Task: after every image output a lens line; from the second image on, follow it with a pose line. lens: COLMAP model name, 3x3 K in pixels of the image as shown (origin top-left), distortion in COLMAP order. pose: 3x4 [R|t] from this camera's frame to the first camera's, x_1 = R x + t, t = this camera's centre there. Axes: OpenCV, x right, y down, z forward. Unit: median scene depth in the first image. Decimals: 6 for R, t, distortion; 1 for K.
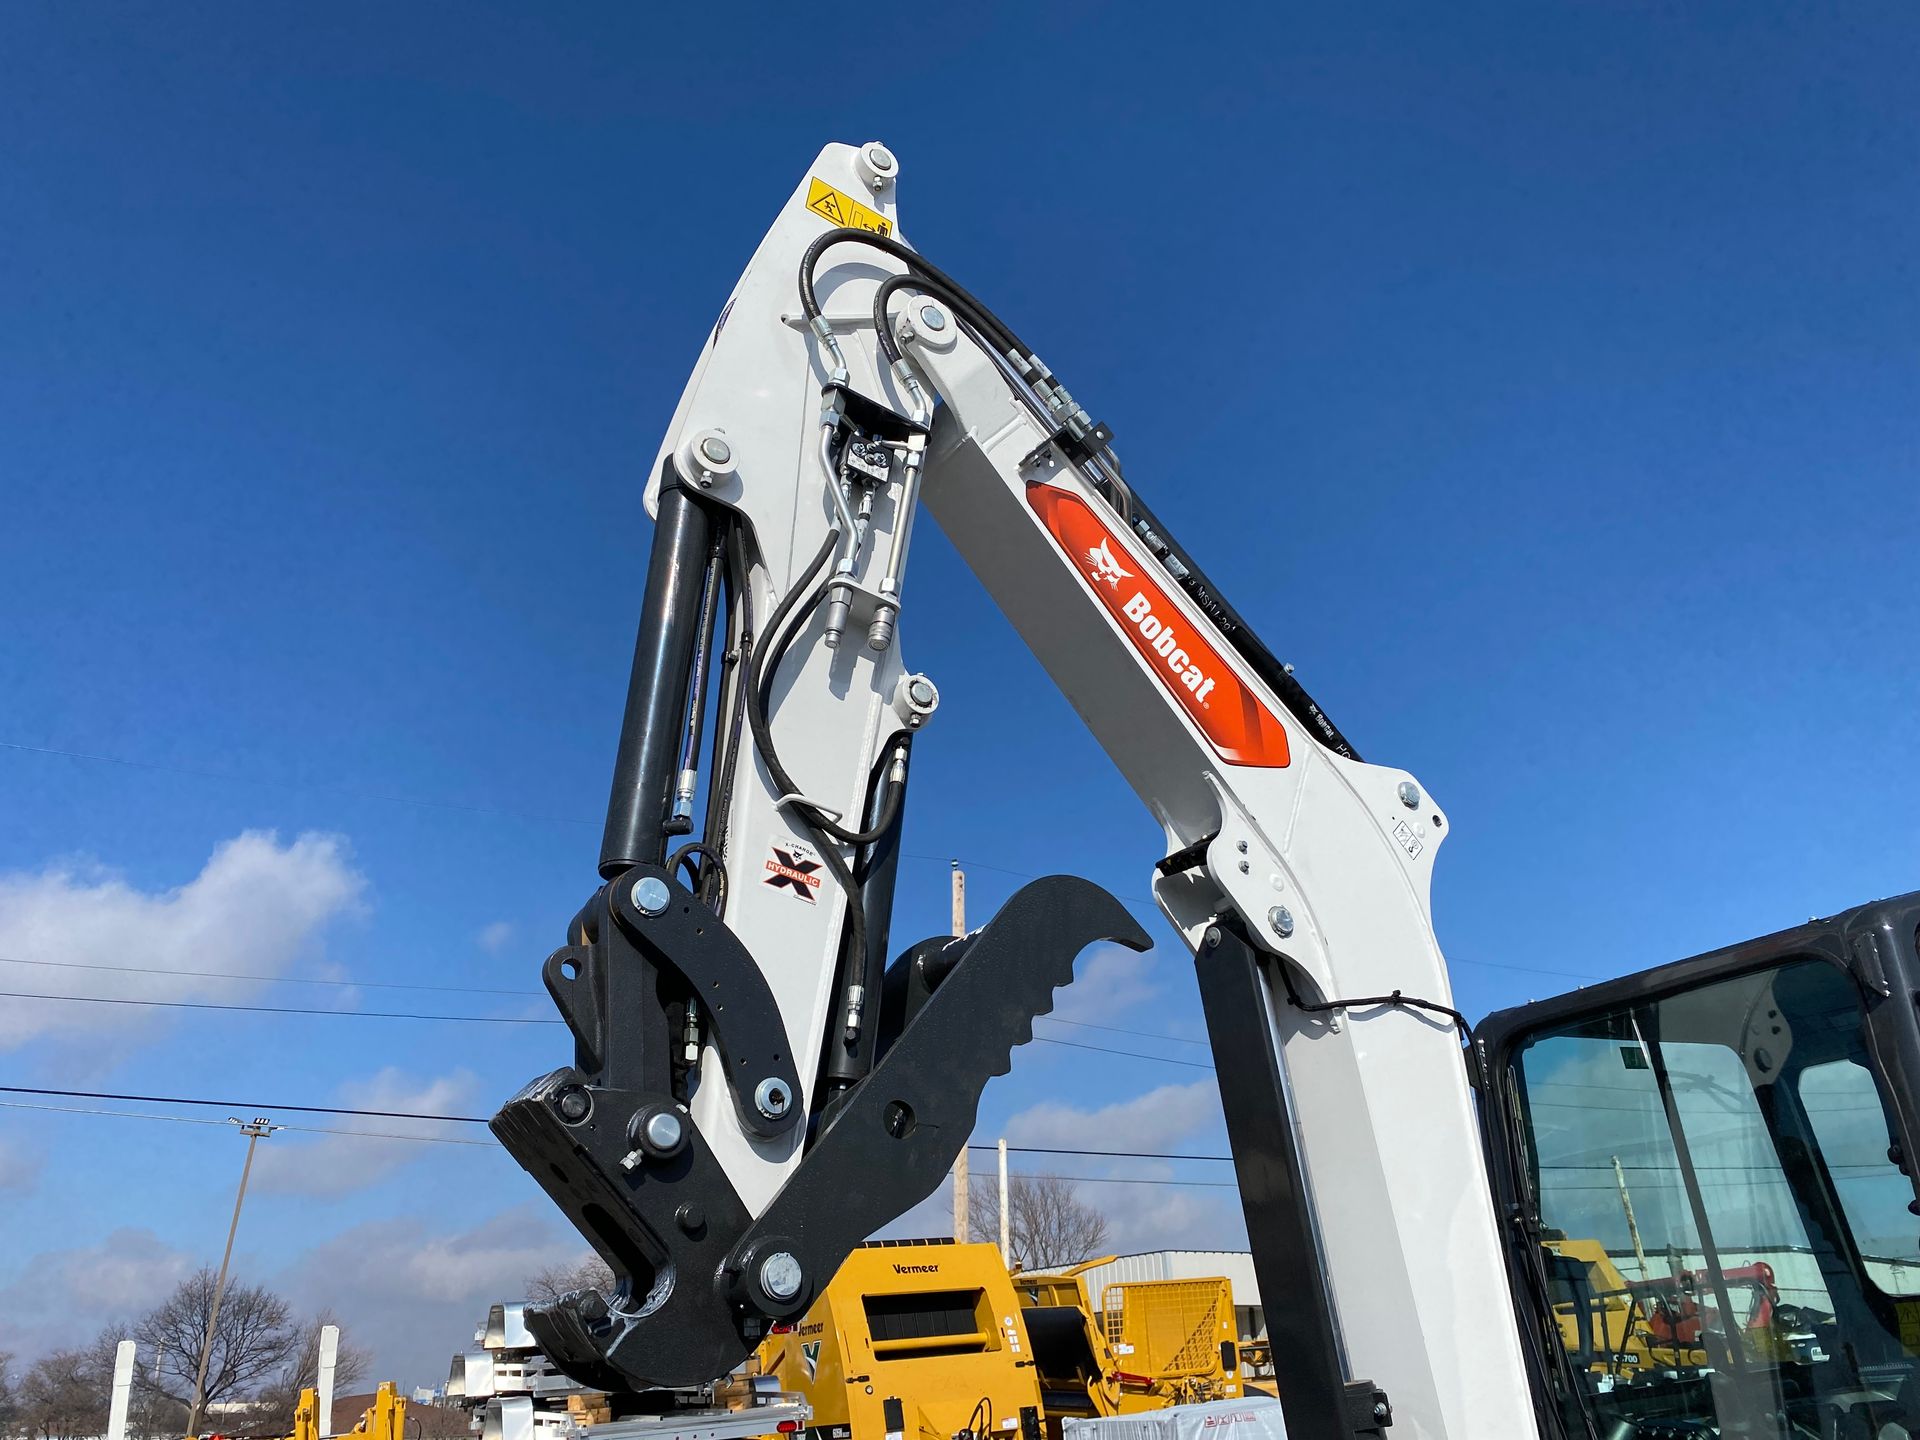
lens RADIAL K [[1460.3, 0, 949.6], [0, 1460.3, 704.3], [0, 0, 1]] dist [0.035138, -0.033525]
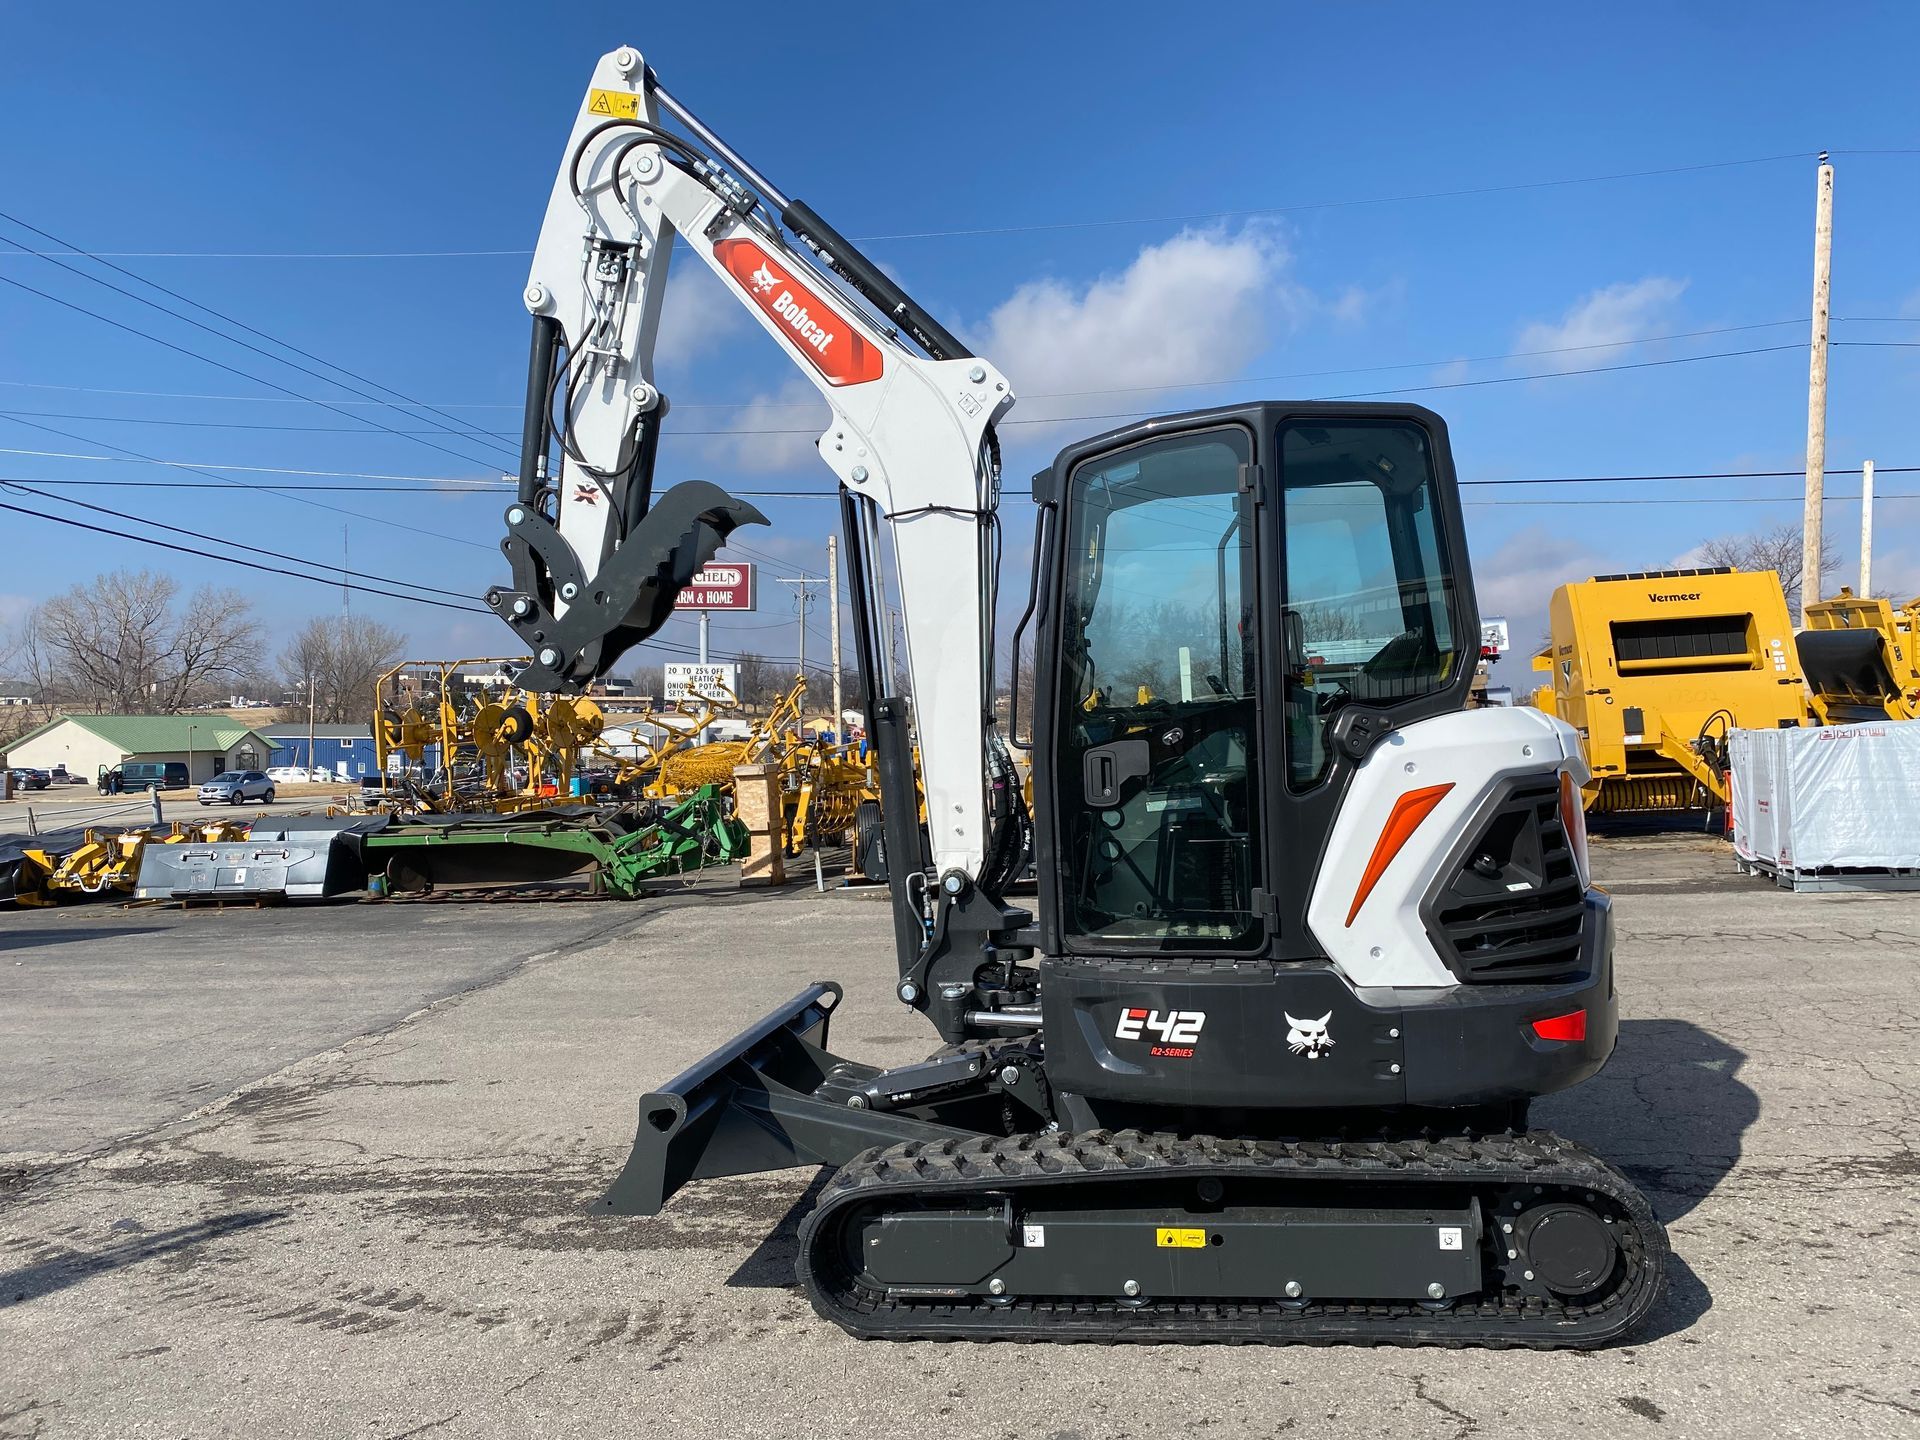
lens RADIAL K [[1460.3, 0, 978.8], [0, 1460.3, 727.9], [0, 0, 1]] dist [0.035138, -0.033525]
pose [[0.777241, 0.034822, -0.628239, 1.450067], [0.248140, 0.900579, 0.356909, -0.176525], [0.578207, -0.433296, 0.691326, -0.317926]]
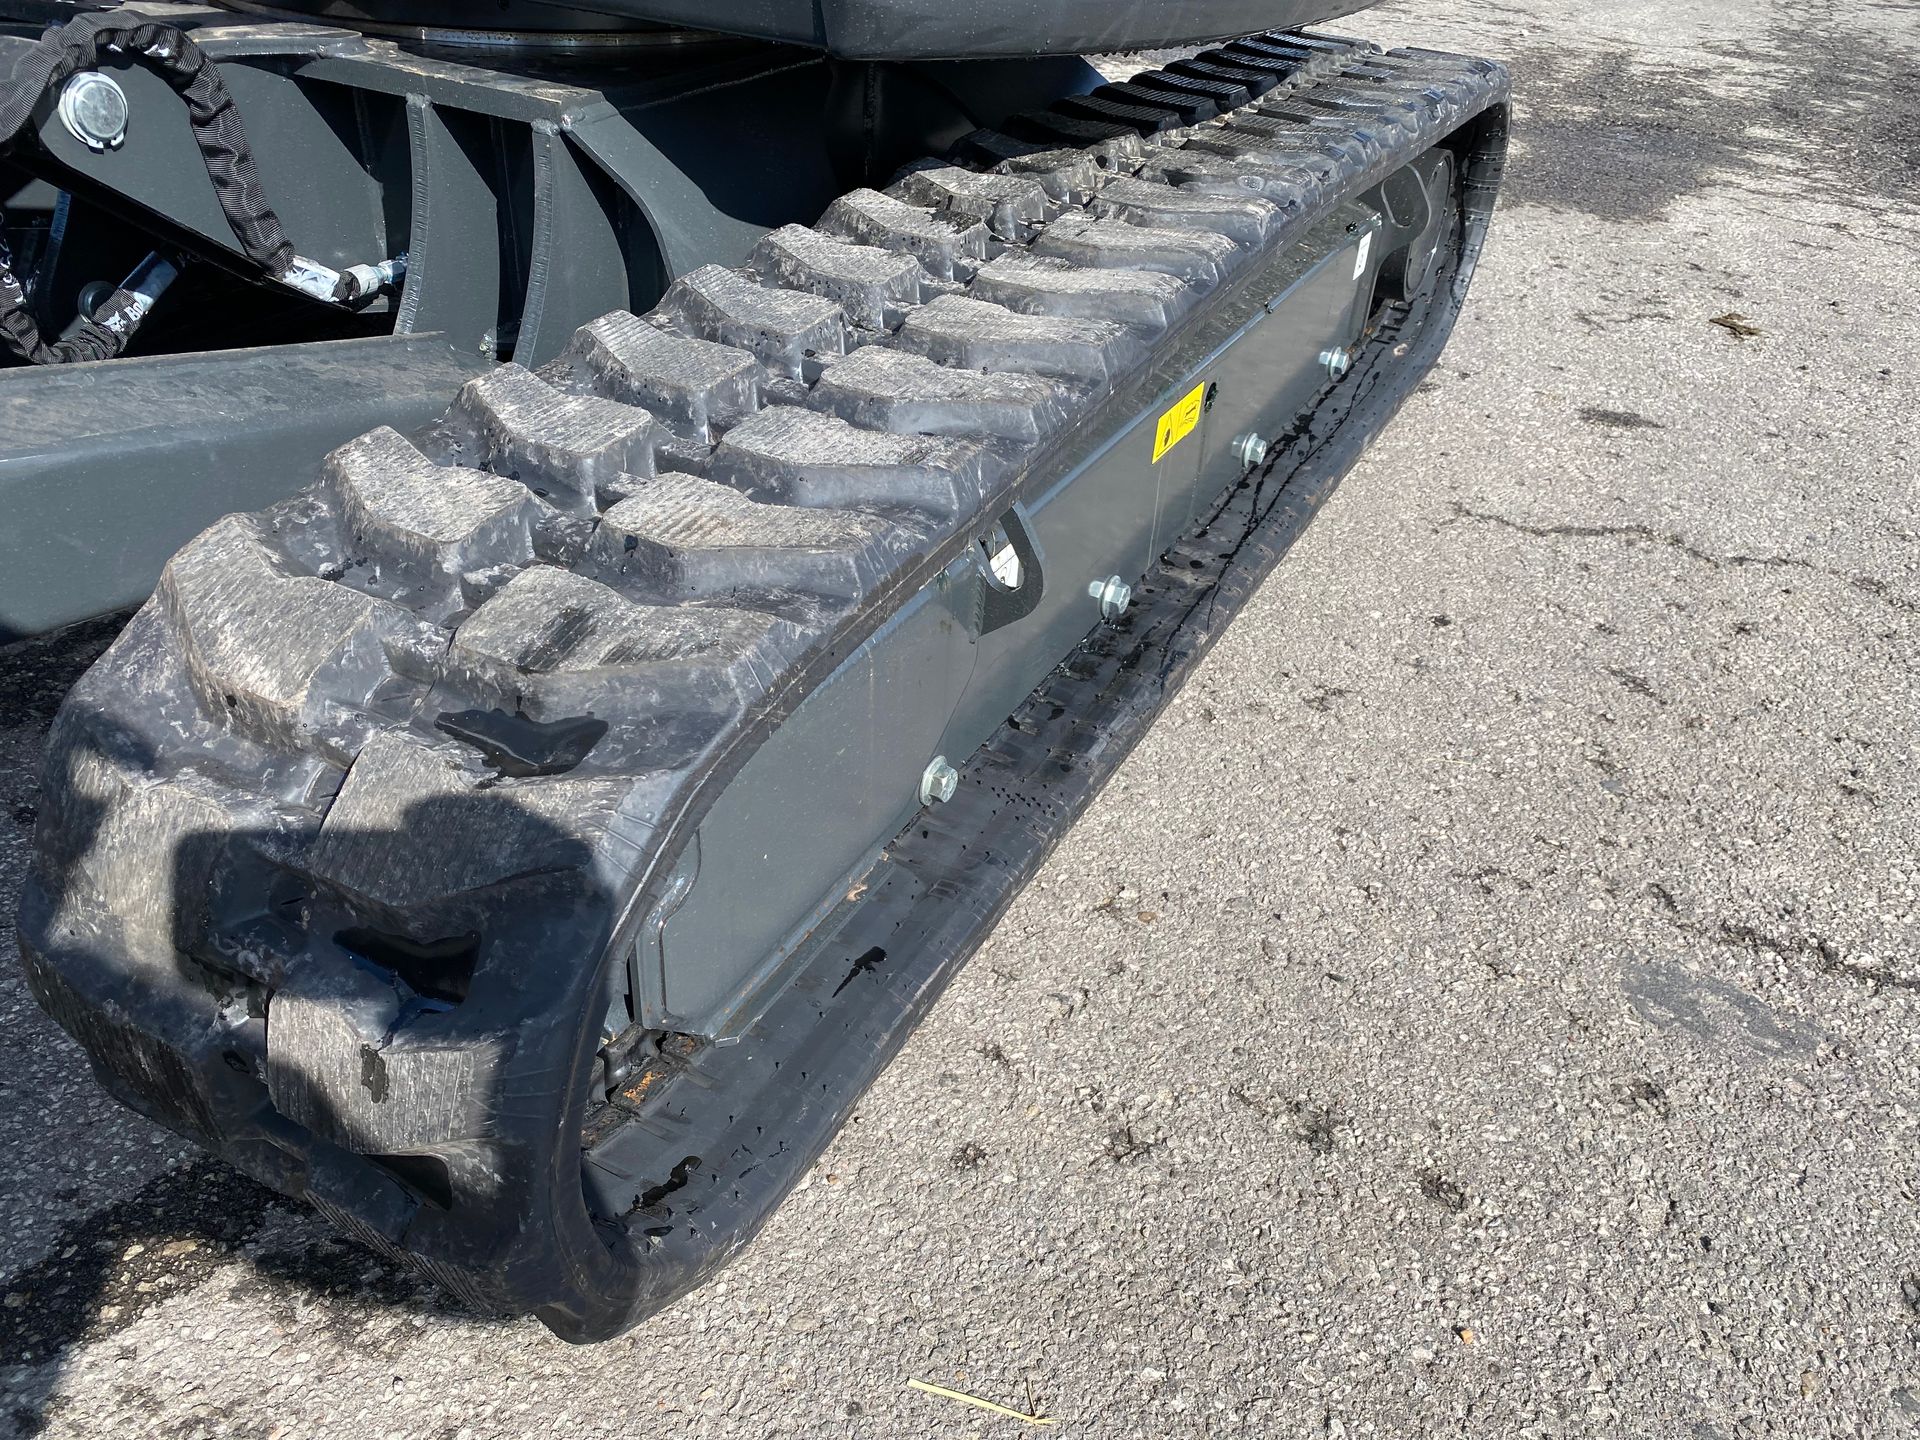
lens RADIAL K [[1460.3, 0, 967.4], [0, 1460.3, 710.7], [0, 0, 1]] dist [0.035138, -0.033525]
pose [[0.844411, -0.181473, 0.504021, 0.389519], [-0.331364, 0.562329, 0.757617, 0.495290], [-0.420913, -0.806755, 0.414703, 0.281851]]
